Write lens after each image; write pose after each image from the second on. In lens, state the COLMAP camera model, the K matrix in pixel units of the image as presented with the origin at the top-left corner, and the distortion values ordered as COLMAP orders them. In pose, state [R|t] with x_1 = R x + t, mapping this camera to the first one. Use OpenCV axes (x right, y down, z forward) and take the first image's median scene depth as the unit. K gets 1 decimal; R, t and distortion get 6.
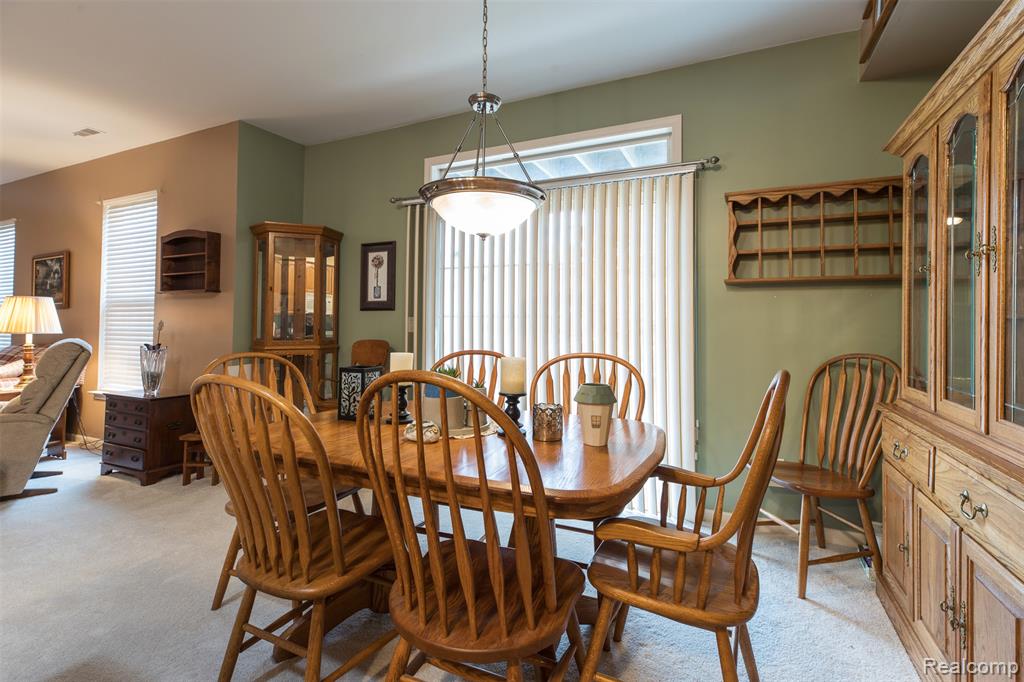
lens RADIAL K [[467.8, 0, 520.7], [0, 467.8, 311.2], [0, 0, 1]] dist [0.004566, 0.000809]
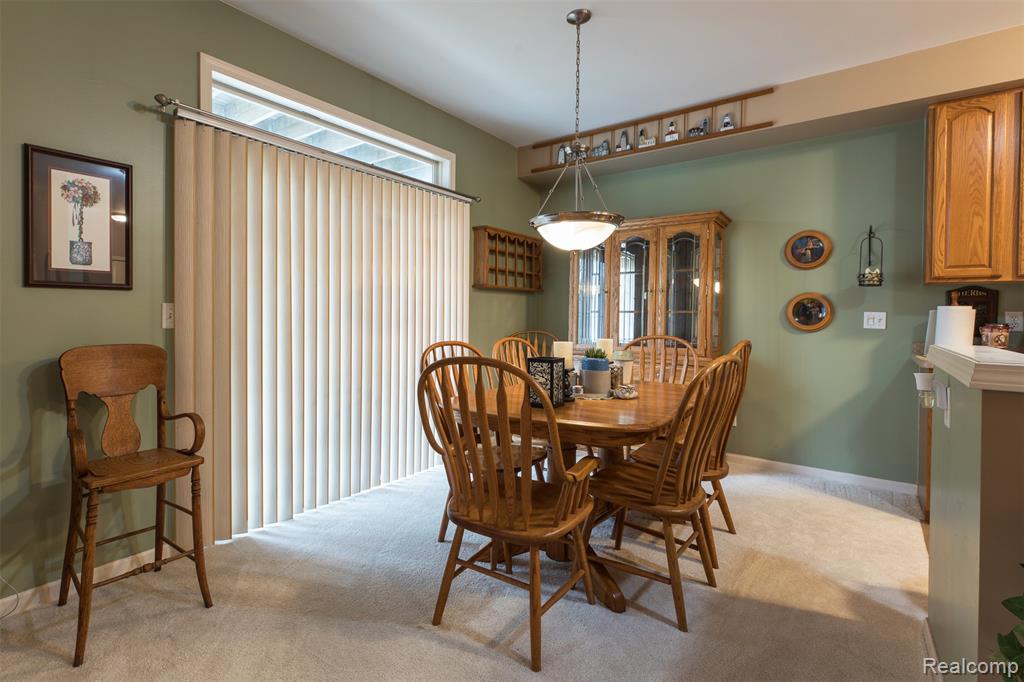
lens RADIAL K [[489.0, 0, 482.1], [0, 489.0, 317.6], [0, 0, 1]] dist [0.001724, 0.001008]
pose [[0.225696, -0.011686, 0.974128, -0.748391], [-0.033322, 0.999250, 0.019708, 0.005174], [-0.973628, -0.036908, 0.225137, 0.461649]]
